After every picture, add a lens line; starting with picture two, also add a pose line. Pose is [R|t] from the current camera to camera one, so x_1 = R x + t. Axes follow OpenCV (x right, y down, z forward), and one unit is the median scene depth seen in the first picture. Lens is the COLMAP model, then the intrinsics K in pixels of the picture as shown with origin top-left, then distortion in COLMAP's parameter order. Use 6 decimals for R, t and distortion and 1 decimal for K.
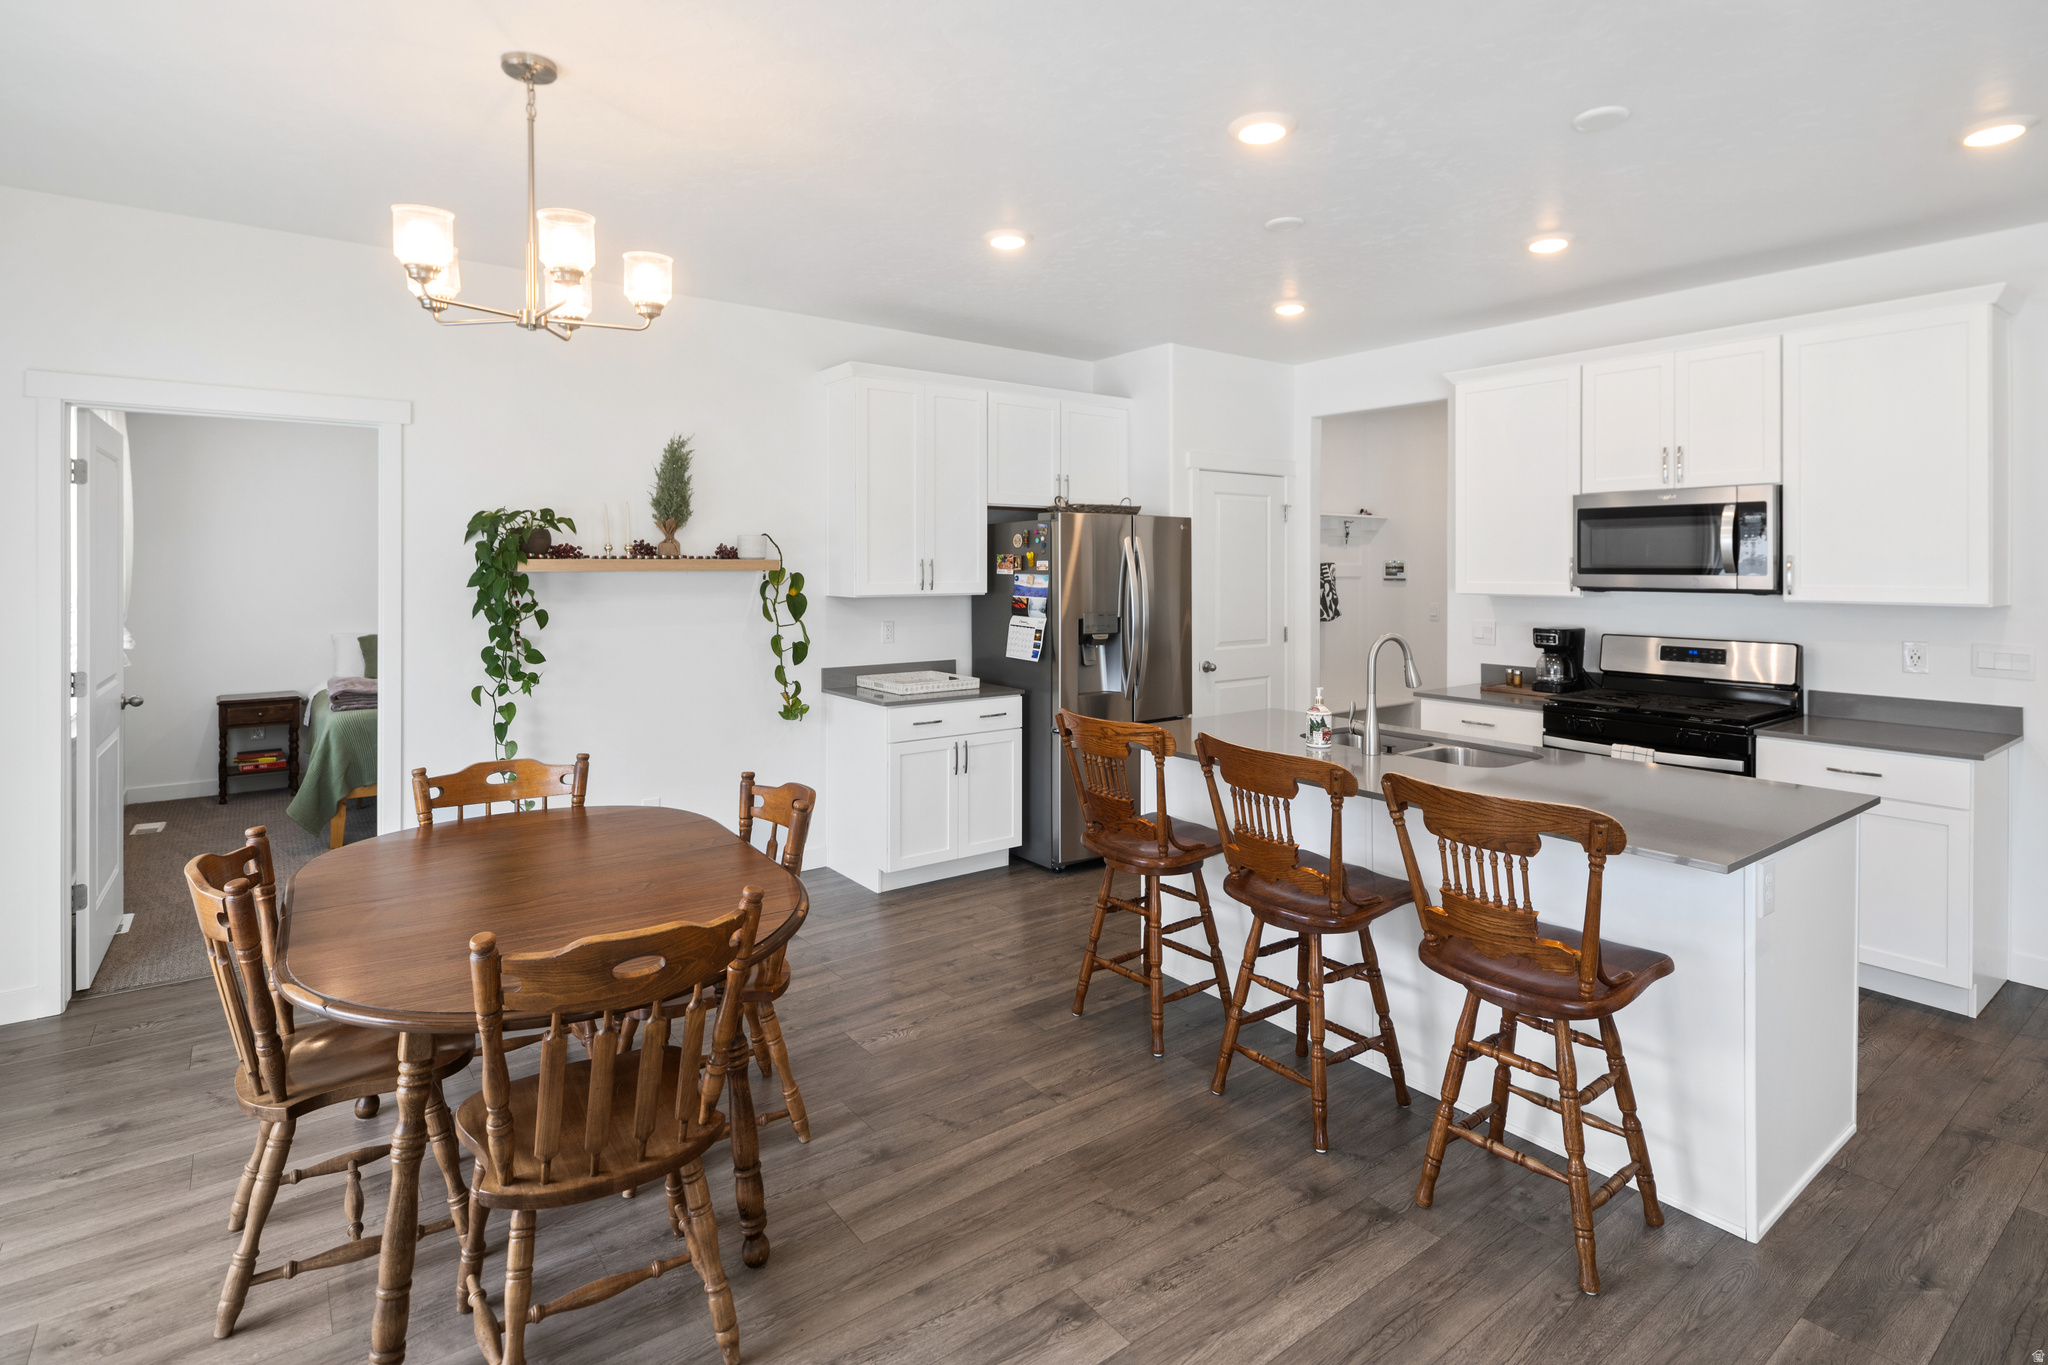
lens RADIAL K [[1010.8, 0, 1026.7], [0, 1010.8, 568.3], [0, 0, 1]] dist [0.002908, -0.004239]
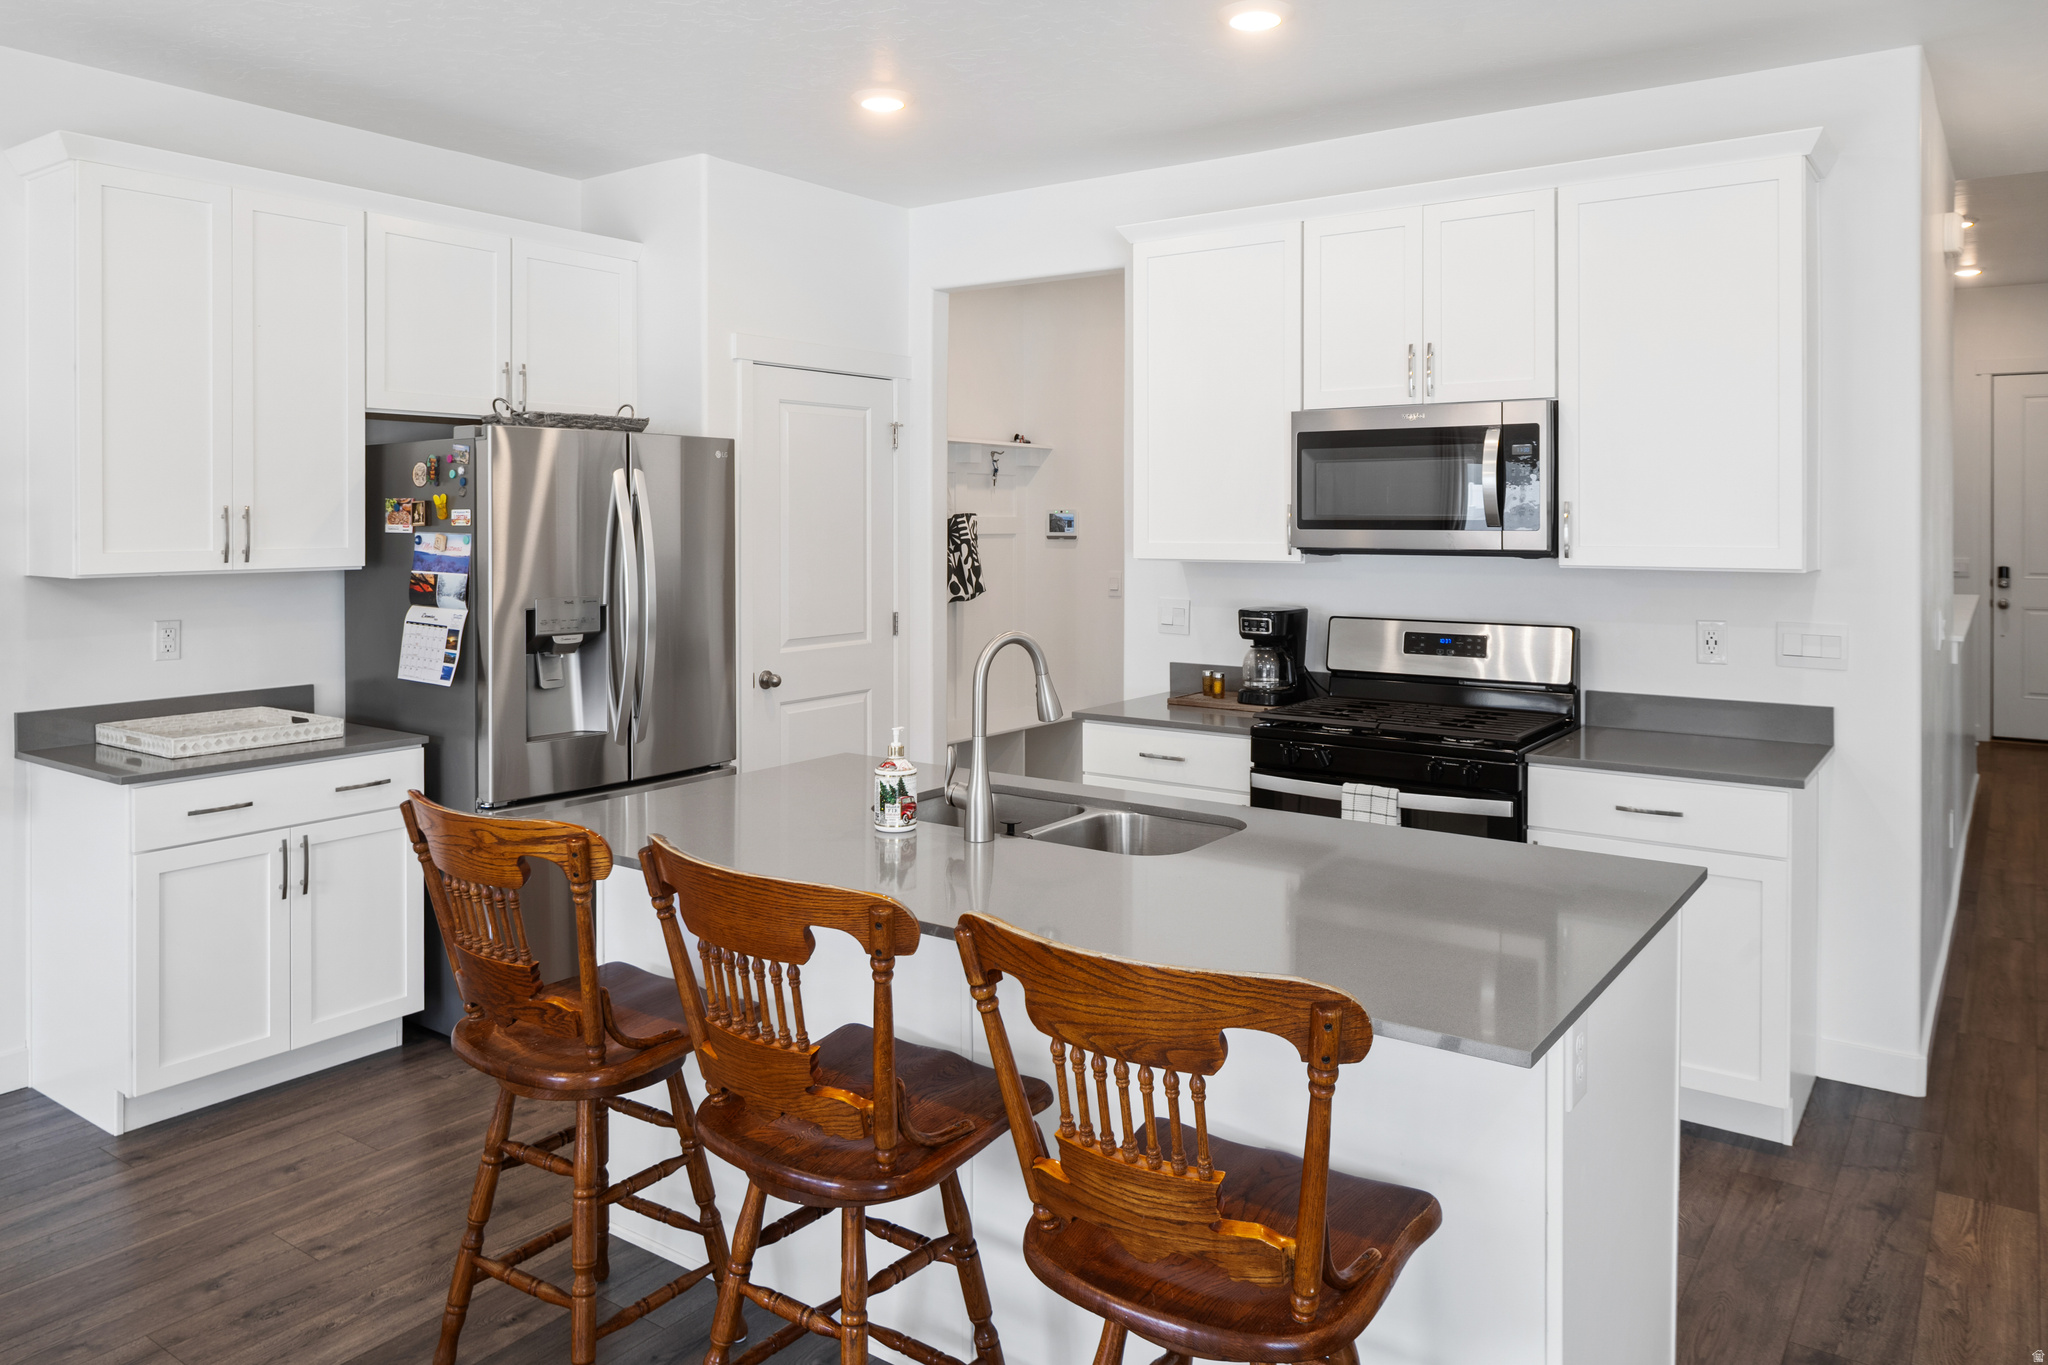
lens RADIAL K [[1430.0, 0, 1039.1], [0, 1430.0, 542.4], [0, 0, 1]] dist [-0.011089, 0.002435]
pose [[0.950003, -0.006476, 0.312174, 0.097387], [0.002039, 0.999892, 0.014537, 0.000406], [-0.312234, -0.013174, 0.949914, 0.173100]]
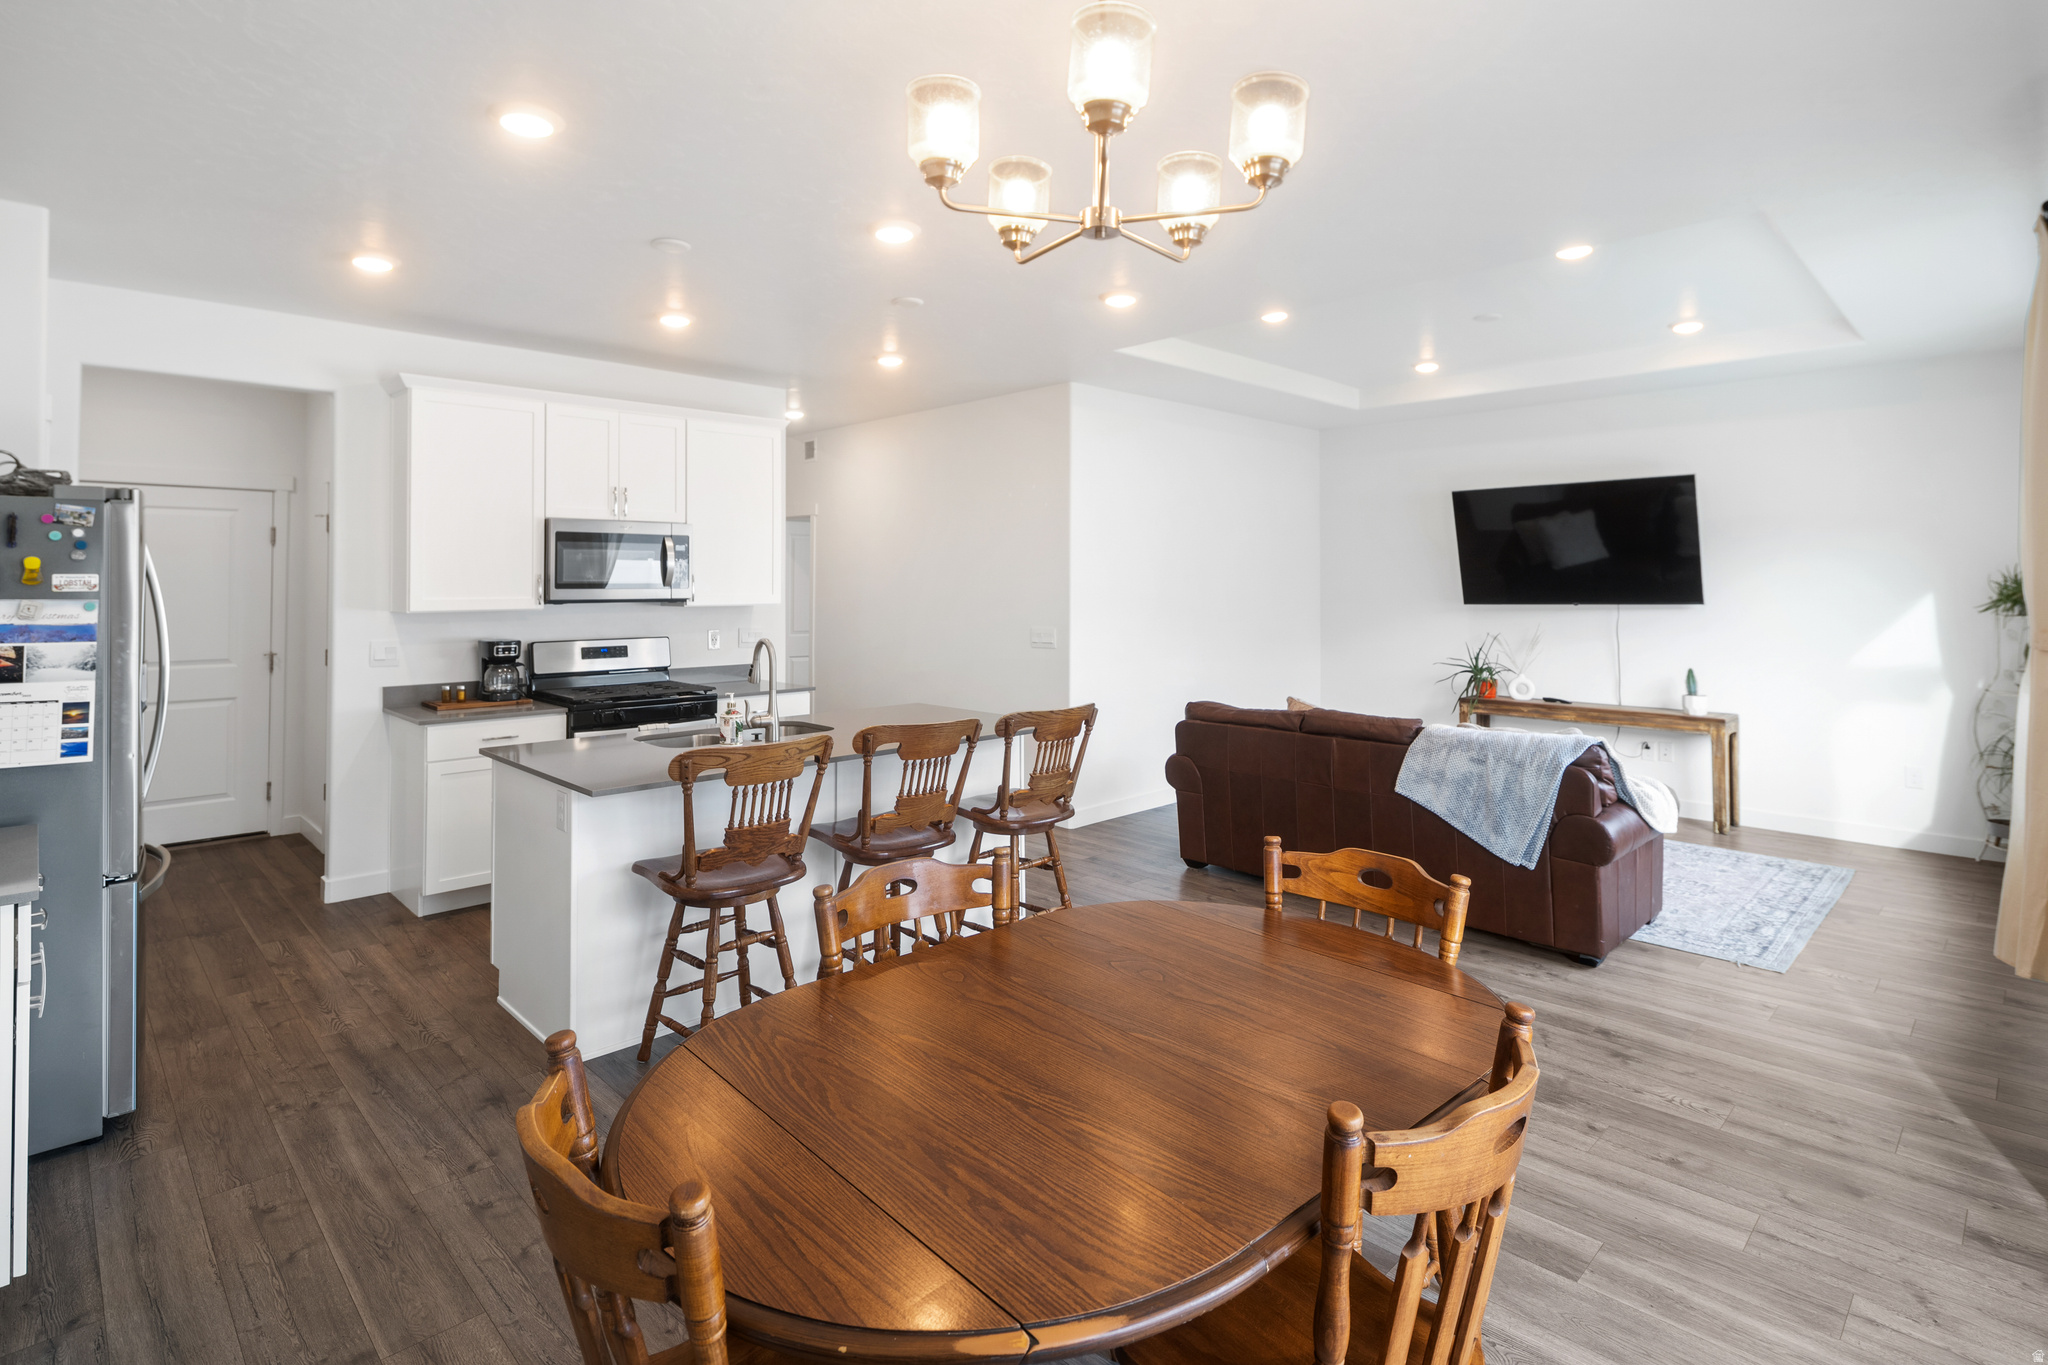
lens RADIAL K [[1010.8, 0, 1016.1], [0, 1010.8, 575.6], [0, 0, 1]] dist [0.002908, -0.004239]
pose [[-0.127650, 0.005001, 0.991807, -0.763925], [0.006238, 0.999972, -0.004239, -0.001681], [-0.991800, 0.005646, -0.127678, 0.748768]]
